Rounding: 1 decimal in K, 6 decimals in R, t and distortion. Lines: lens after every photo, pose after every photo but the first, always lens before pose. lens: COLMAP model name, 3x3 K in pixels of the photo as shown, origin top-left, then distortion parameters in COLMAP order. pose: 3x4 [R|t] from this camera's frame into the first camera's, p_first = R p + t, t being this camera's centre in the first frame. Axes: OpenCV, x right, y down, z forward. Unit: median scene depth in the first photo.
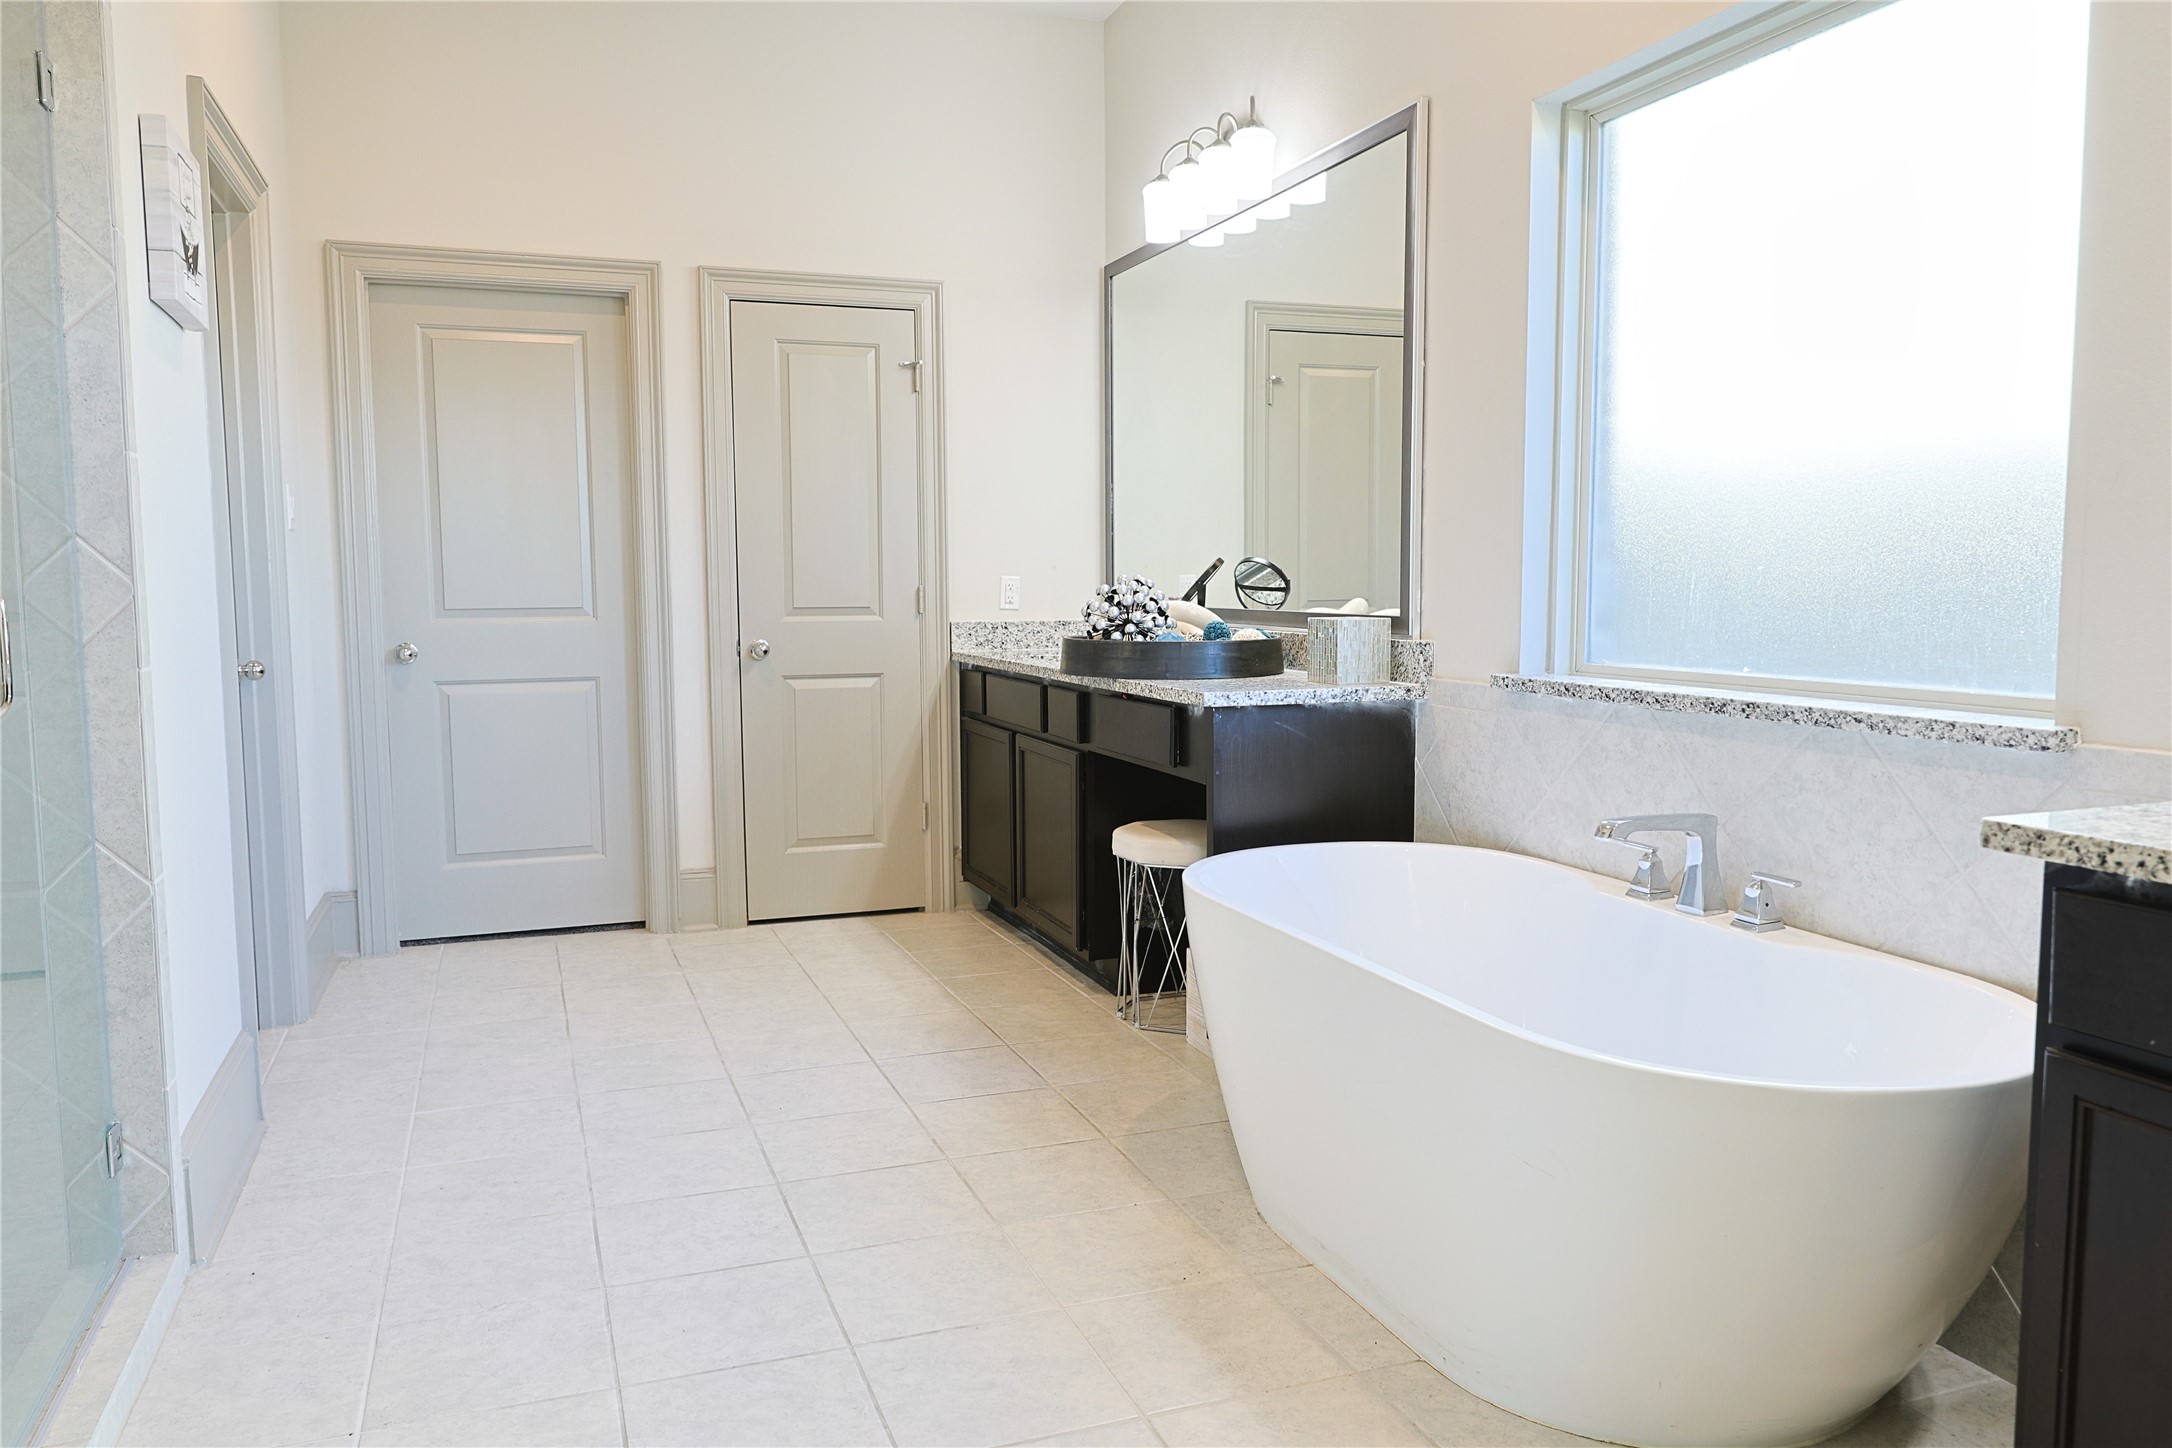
lens RADIAL K [[1532.7, 0, 1086.0], [0, 1532.7, 724.0], [0, 0, 1]] dist [-0.005839, 0.000248]
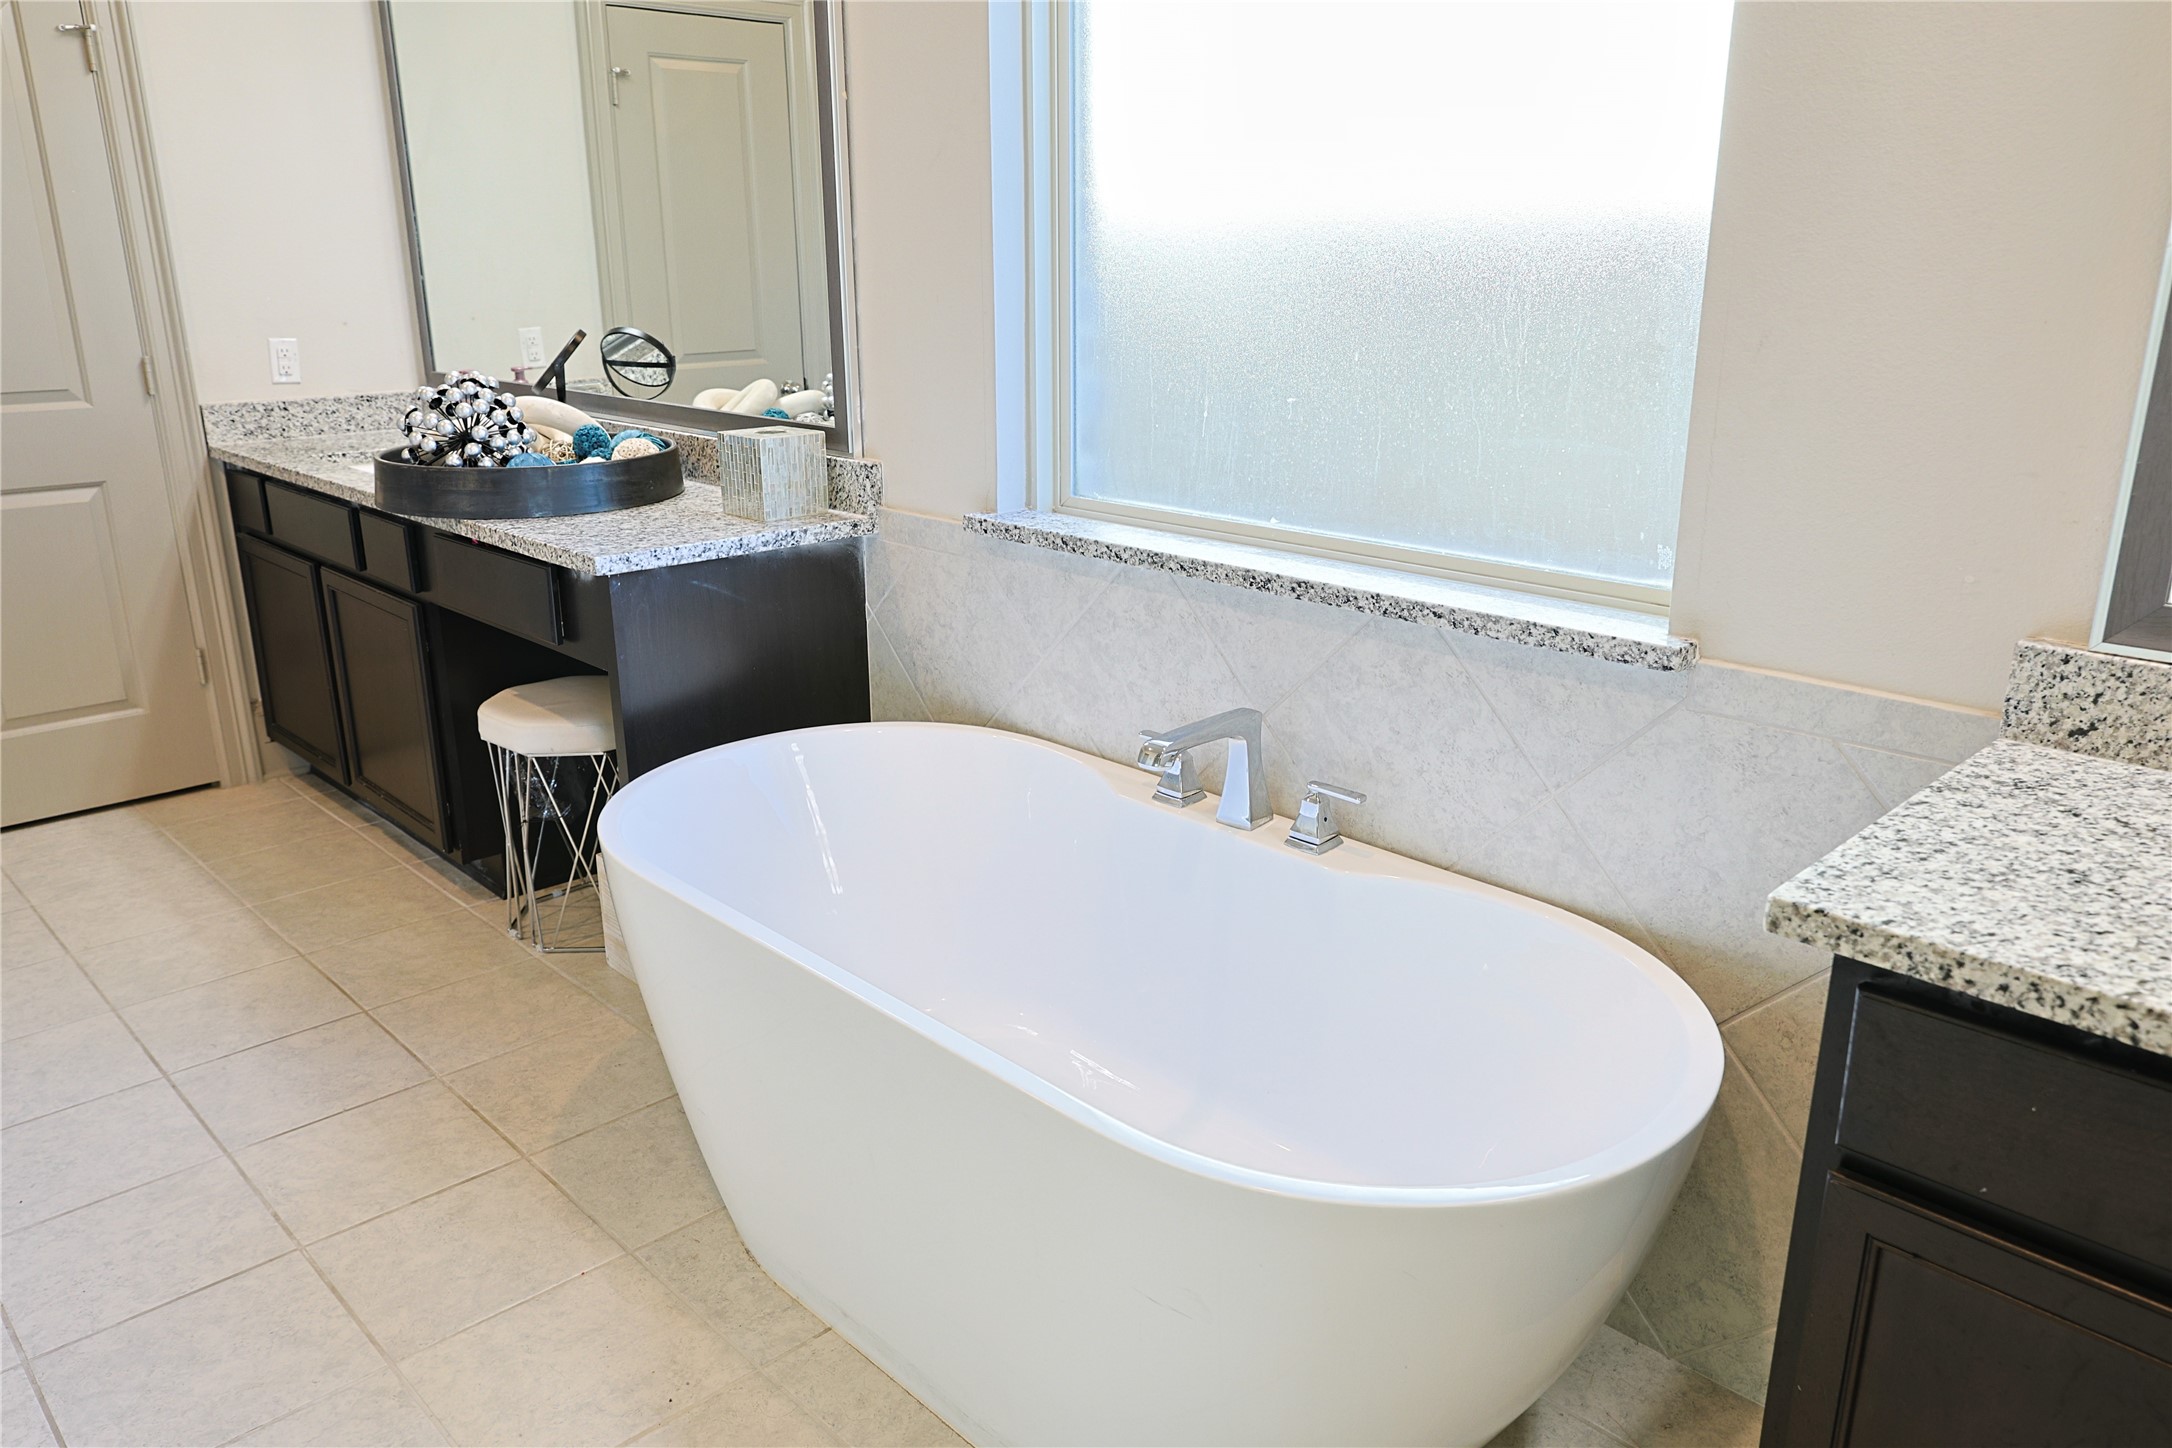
lens RADIAL K [[1528.8, 0, 1092.3], [0, 1528.8, 716.9], [0, 0, 1]] dist [-0.004640, 0.000886]
pose [[0.913220, -0.115159, 0.390854, -0.001108], [0.034968, 0.977842, 0.206404, -0.085235], [-0.405963, -0.174825, 0.897012, 0.212591]]
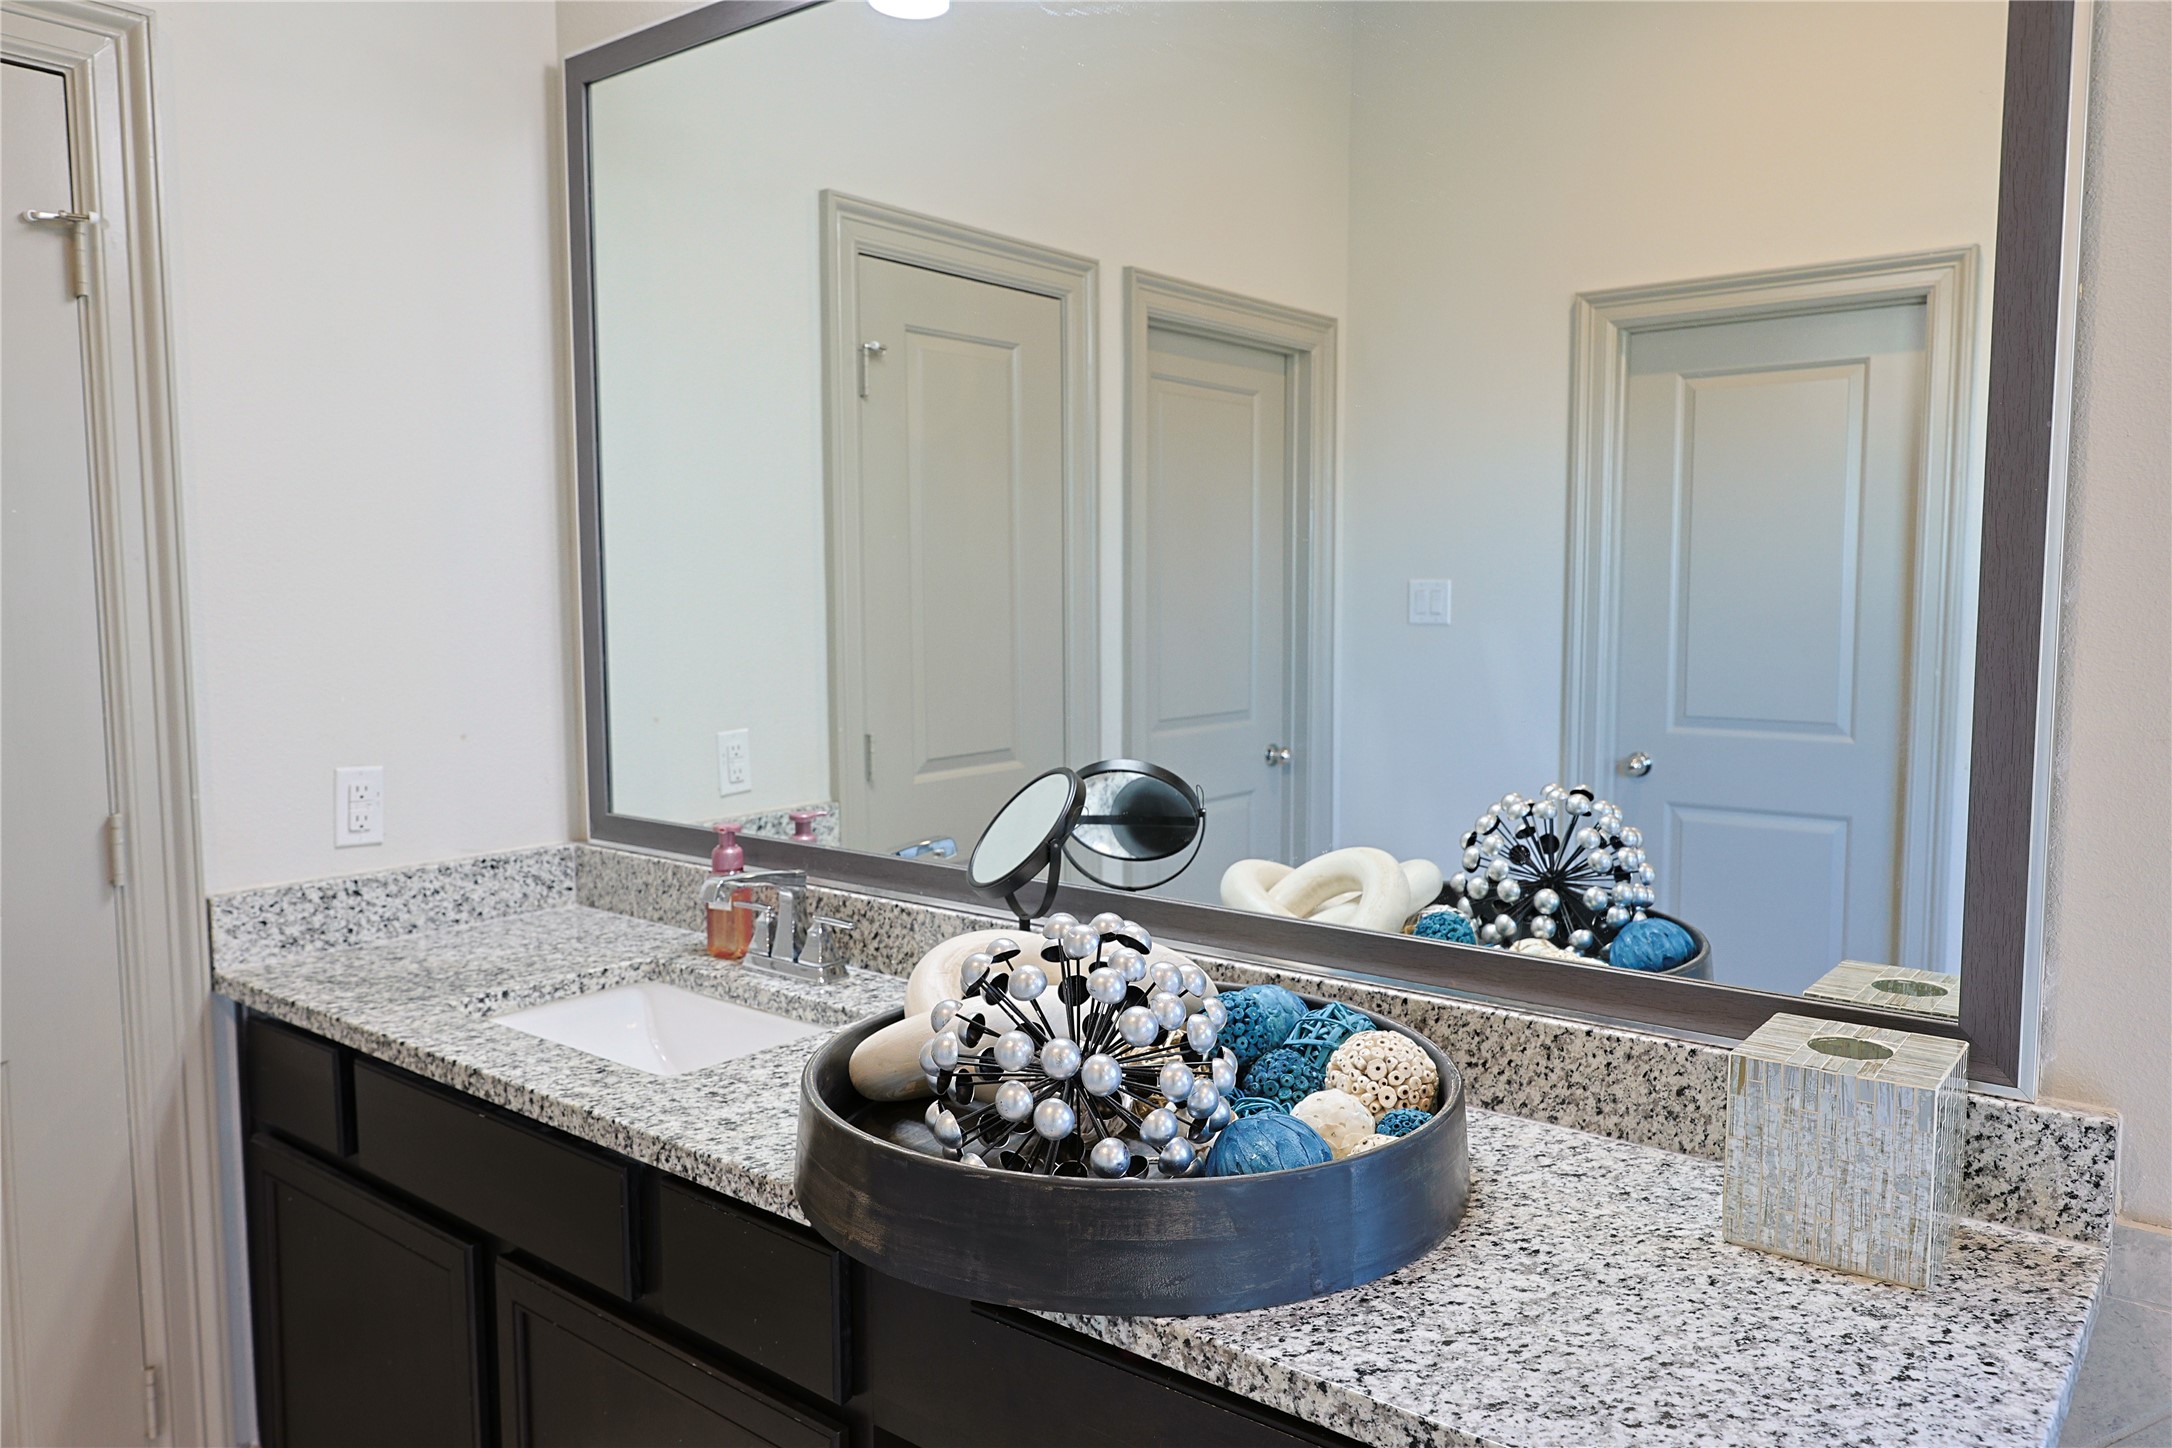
lens RADIAL K [[1532.7, 0, 1086.0], [0, 1532.7, 724.0], [0, 0, 1]] dist [-0.005839, 0.000248]
pose [[0.860324, -0.041764, 0.508034, -0.138709], [0.047952, 0.998849, 0.000908, -0.151633], [-0.507487, 0.023580, 0.861337, 0.830932]]
